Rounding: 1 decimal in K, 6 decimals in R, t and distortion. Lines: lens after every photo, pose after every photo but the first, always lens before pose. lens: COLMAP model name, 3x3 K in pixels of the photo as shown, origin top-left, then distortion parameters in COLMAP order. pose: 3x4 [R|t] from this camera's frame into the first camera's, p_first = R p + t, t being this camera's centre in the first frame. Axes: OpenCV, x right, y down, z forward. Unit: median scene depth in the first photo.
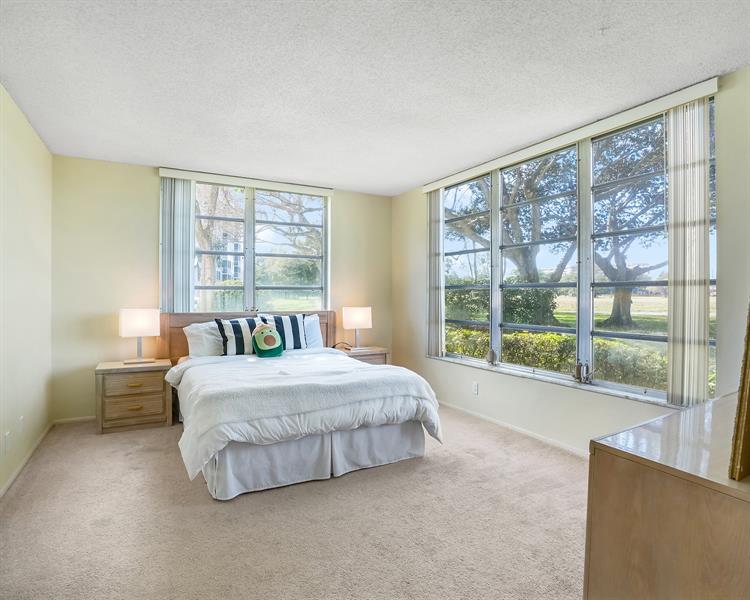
lens RADIAL K [[421.6, 0, 375.4], [0, 421.6, 296.3], [0, 0, 1]] dist [-0.038045, 0.004527]
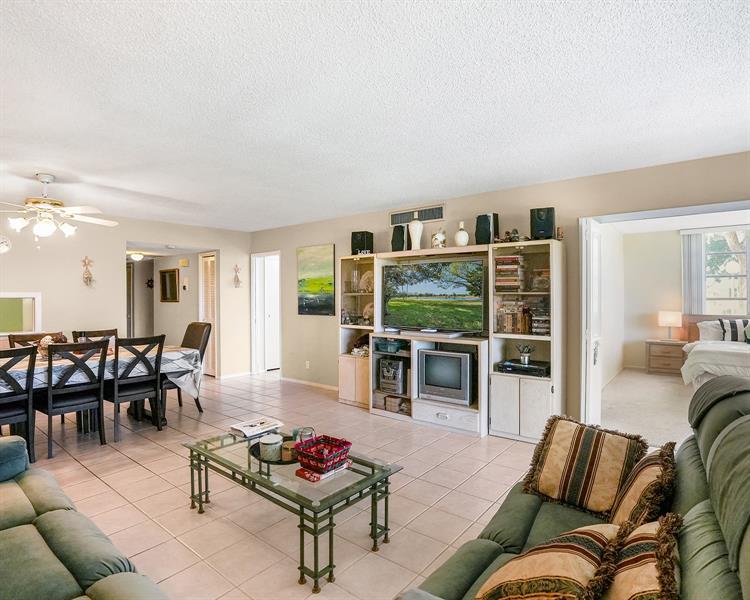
lens RADIAL K [[421.6, 0, 373.0], [0, 421.6, 297.7], [0, 0, 1]] dist [-0.038045, 0.004527]
pose [[0.385630, -0.008959, -0.922610, 0.585397], [0.004325, 0.999959, -0.007902, -0.020412], [0.922643, -0.000943, 0.385653, -0.866129]]
